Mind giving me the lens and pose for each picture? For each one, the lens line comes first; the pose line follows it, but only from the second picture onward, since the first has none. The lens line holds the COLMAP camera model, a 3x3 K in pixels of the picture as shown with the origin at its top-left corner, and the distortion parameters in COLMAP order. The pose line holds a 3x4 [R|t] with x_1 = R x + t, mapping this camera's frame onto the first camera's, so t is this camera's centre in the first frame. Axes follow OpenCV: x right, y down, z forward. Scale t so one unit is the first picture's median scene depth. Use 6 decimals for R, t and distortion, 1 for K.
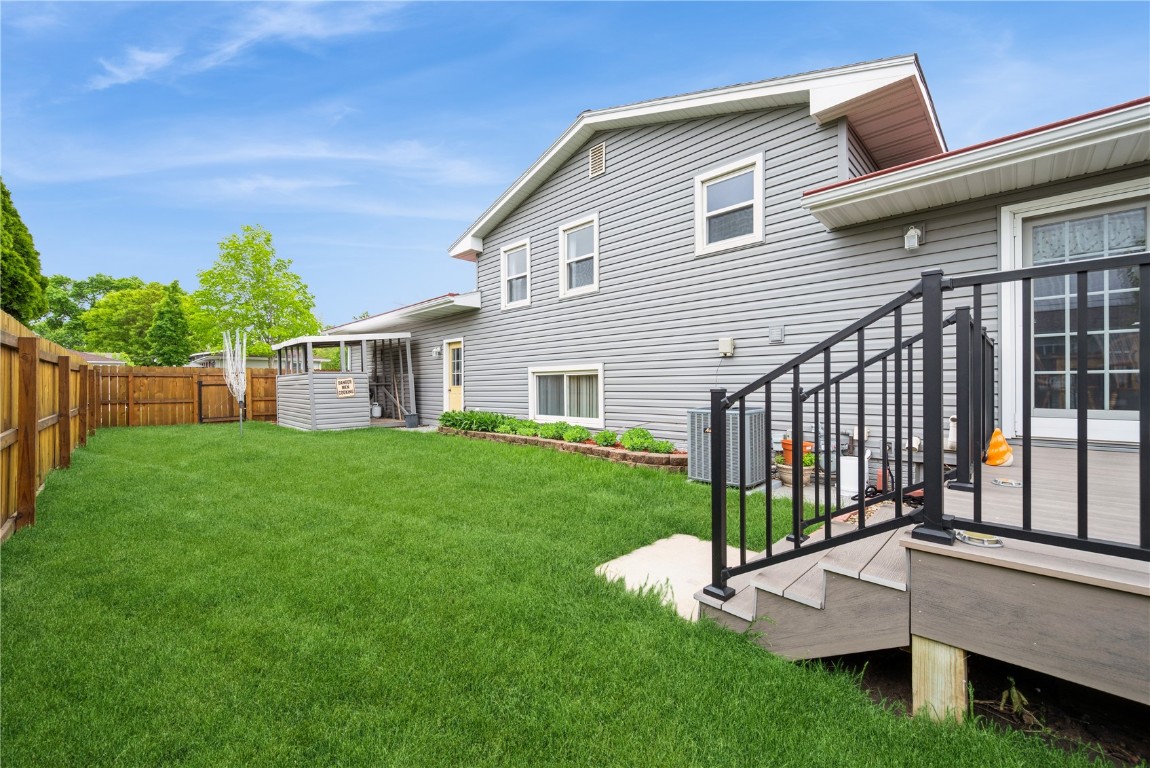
lens RADIAL K [[455.6, 0, 574.7], [0, 455.6, 384.8], [0, 0, 1]] dist [-0.007771, 0.000969]
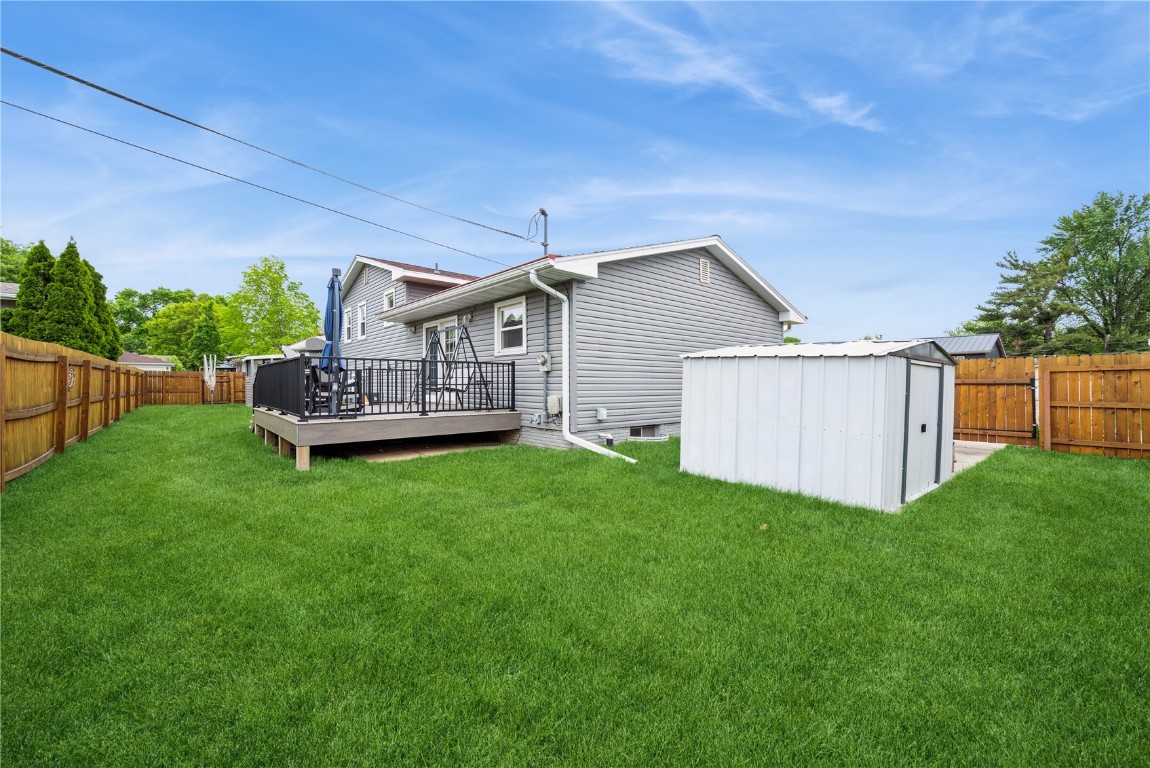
lens RADIAL K [[455.6, 0, 575.1], [0, 455.6, 384.1], [0, 0, 1]] dist [-0.007771, 0.000969]
pose [[0.997406, 0.010298, -0.071239, 0.161433], [-0.010514, 0.999941, -0.002658, -0.000293], [0.071207, 0.003400, 0.997456, -0.140856]]
